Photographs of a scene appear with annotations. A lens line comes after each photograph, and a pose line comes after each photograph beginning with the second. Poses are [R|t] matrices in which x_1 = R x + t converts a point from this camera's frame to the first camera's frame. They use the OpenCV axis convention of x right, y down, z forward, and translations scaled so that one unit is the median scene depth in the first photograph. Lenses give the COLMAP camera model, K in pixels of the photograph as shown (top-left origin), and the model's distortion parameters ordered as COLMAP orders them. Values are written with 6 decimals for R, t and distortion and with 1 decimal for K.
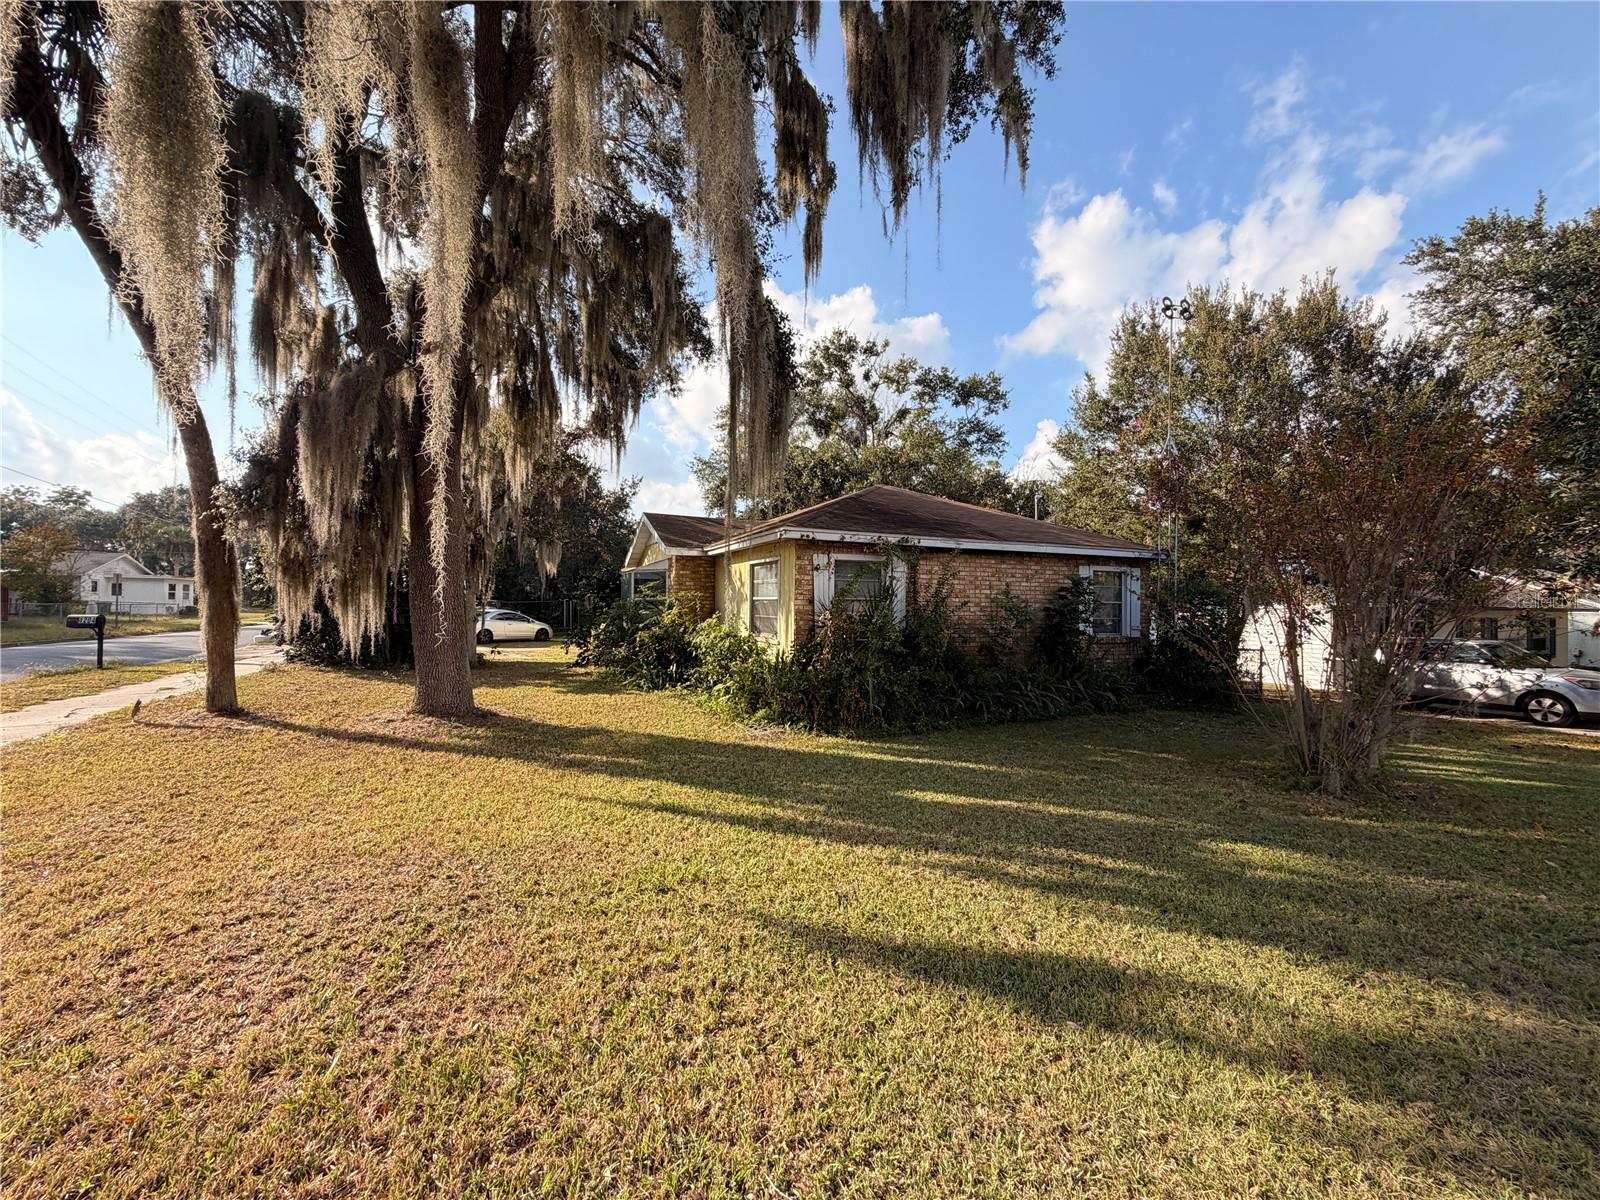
lens RADIAL K [[641.5, 0, 799.5], [0, 641.5, 595.4], [0, 0, 1]] dist [0.000149, -0.000840]
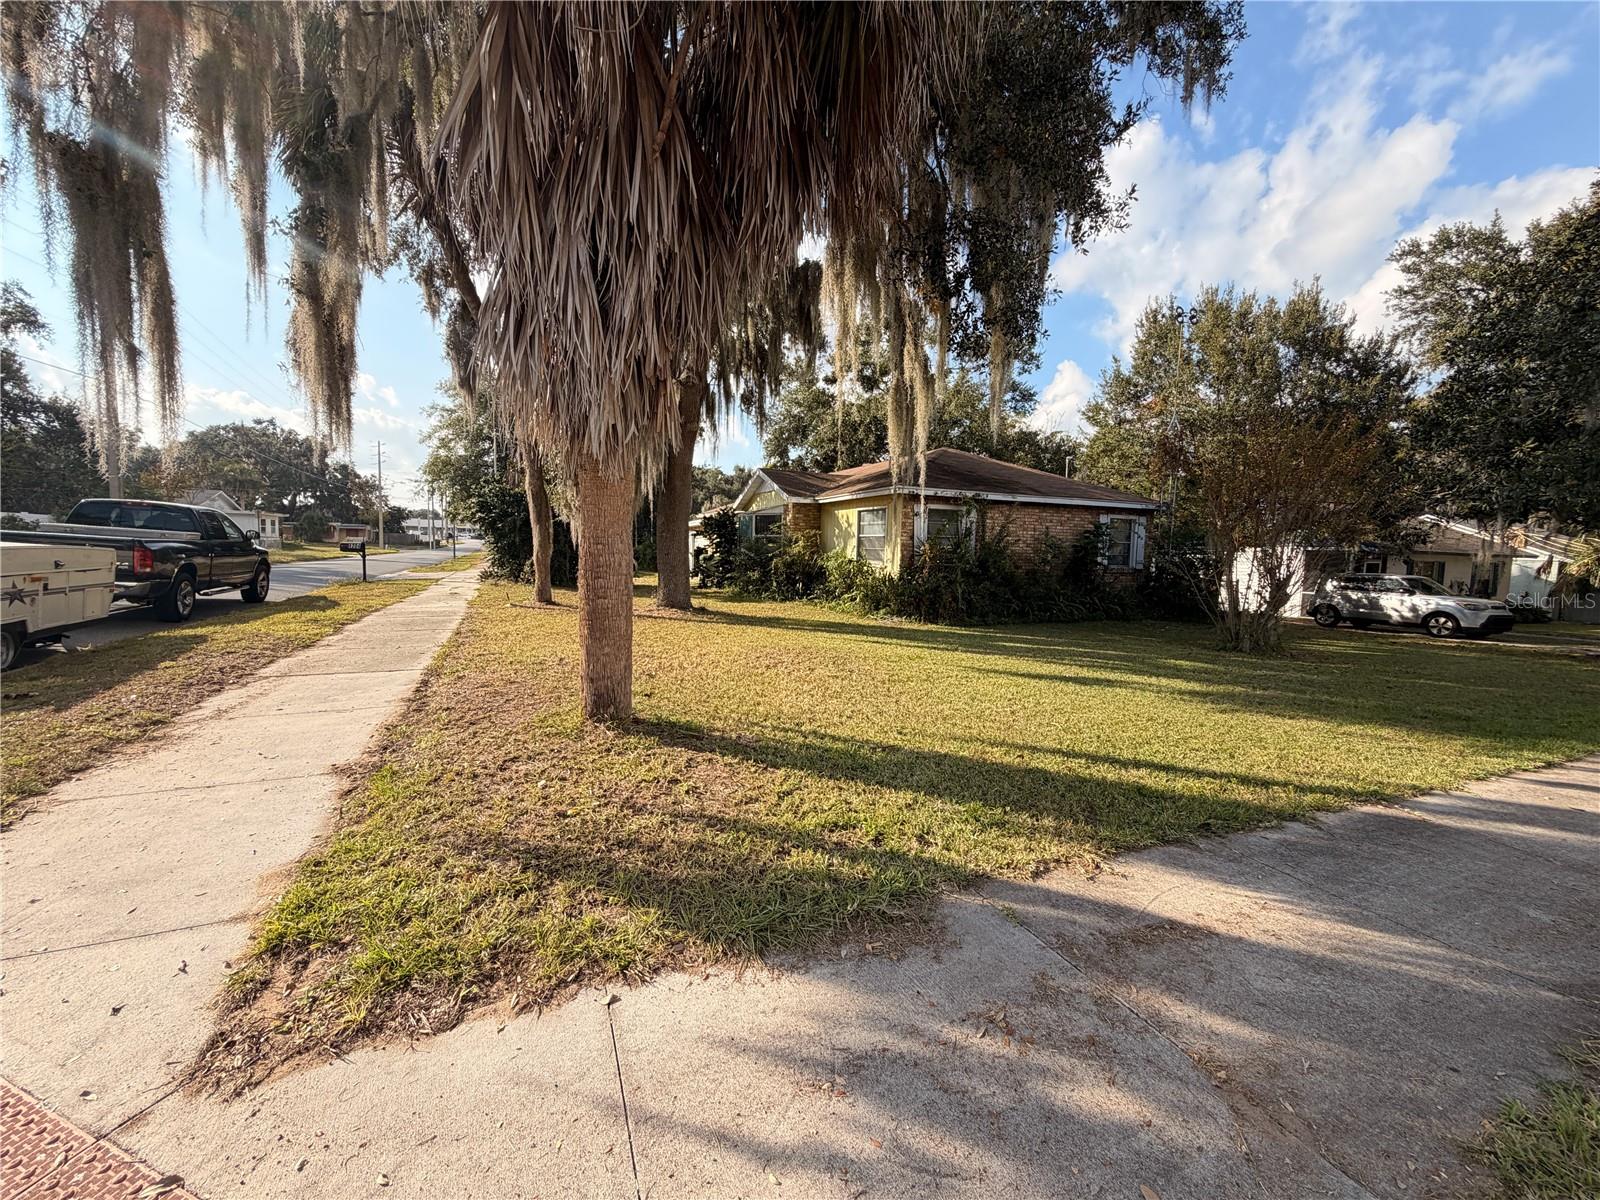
lens RADIAL K [[641.5, 0, 799.7], [0, 641.5, 600.4], [0, 0, 1]] dist [0.000149, -0.000840]
pose [[0.999841, 0.013746, -0.011354, -0.157636], [-0.012568, 0.995106, 0.098015, 0.008266], [0.012646, -0.097857, 0.995120, -0.325687]]
